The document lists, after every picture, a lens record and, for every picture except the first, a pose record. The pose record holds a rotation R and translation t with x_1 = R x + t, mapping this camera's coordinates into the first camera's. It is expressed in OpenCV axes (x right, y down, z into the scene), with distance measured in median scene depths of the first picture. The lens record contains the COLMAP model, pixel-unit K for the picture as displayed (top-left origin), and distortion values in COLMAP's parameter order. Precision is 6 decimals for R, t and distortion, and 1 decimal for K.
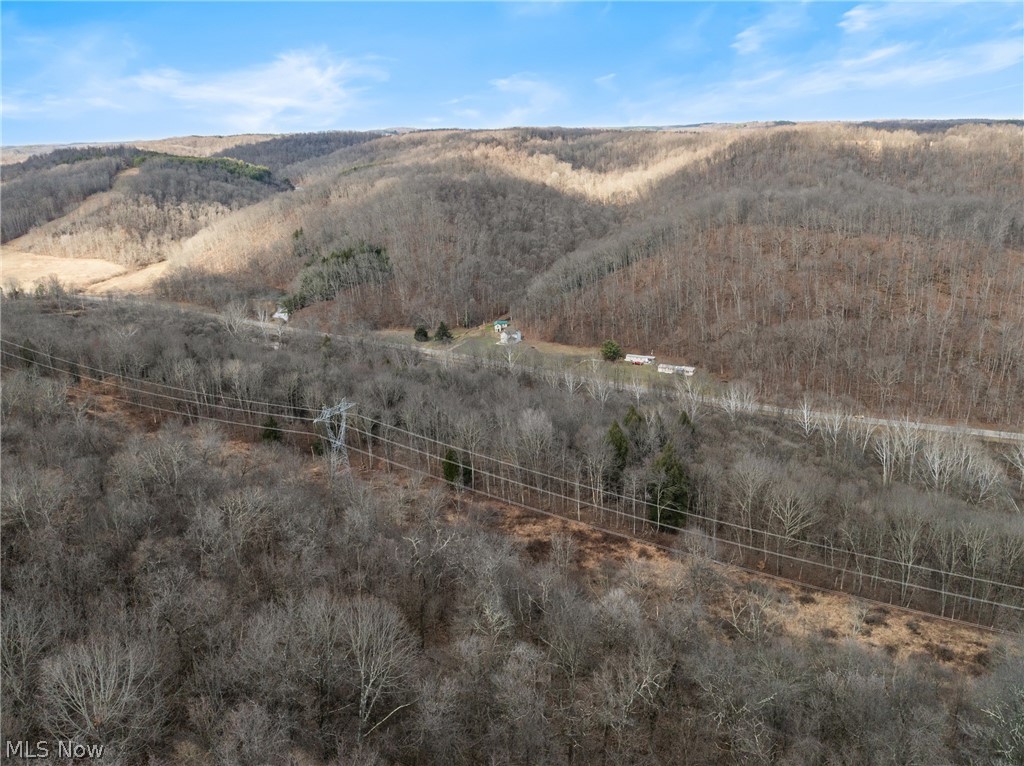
lens RADIAL K [[722.2, 0, 512.0], [0, 722.2, 383.0], [0, 0, 1]] dist [-0.028532, 0.000436]
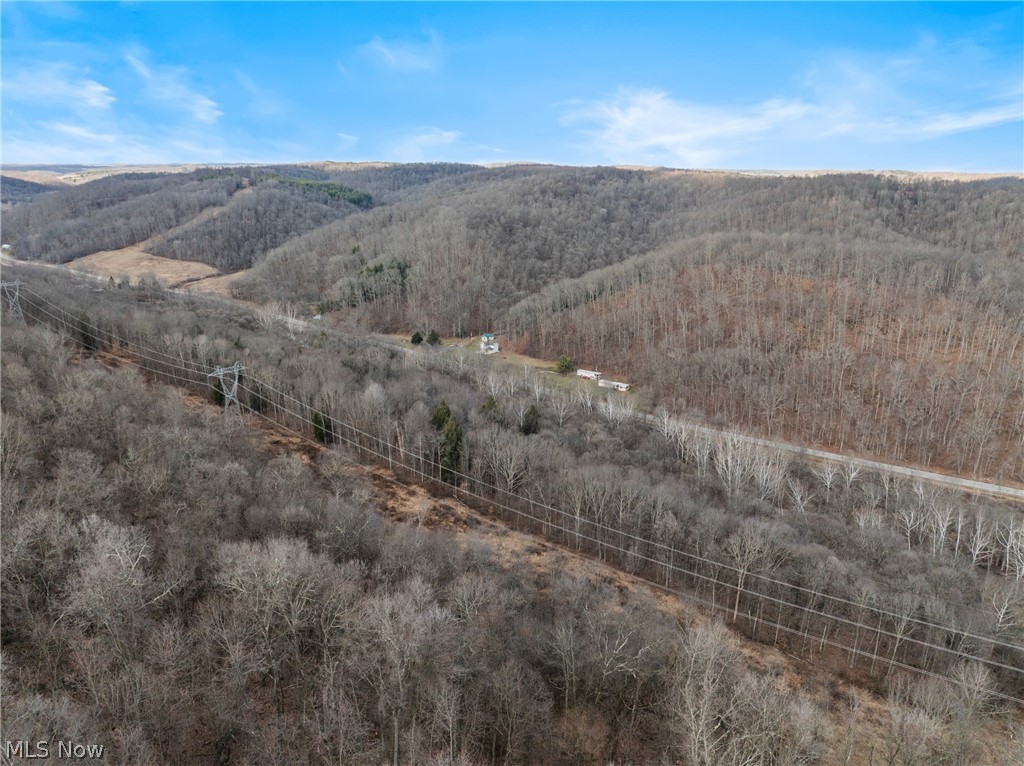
lens RADIAL K [[715.7, 0, 512.0], [0, 715.7, 383.0], [0, 0, 1]] dist [0.004721, 0.000844]
pose [[0.980679, 0.086925, -0.175248, 0.219763], [-0.094138, 0.995003, -0.033261, 0.024604], [0.171481, 0.049116, 0.983962, -0.100664]]
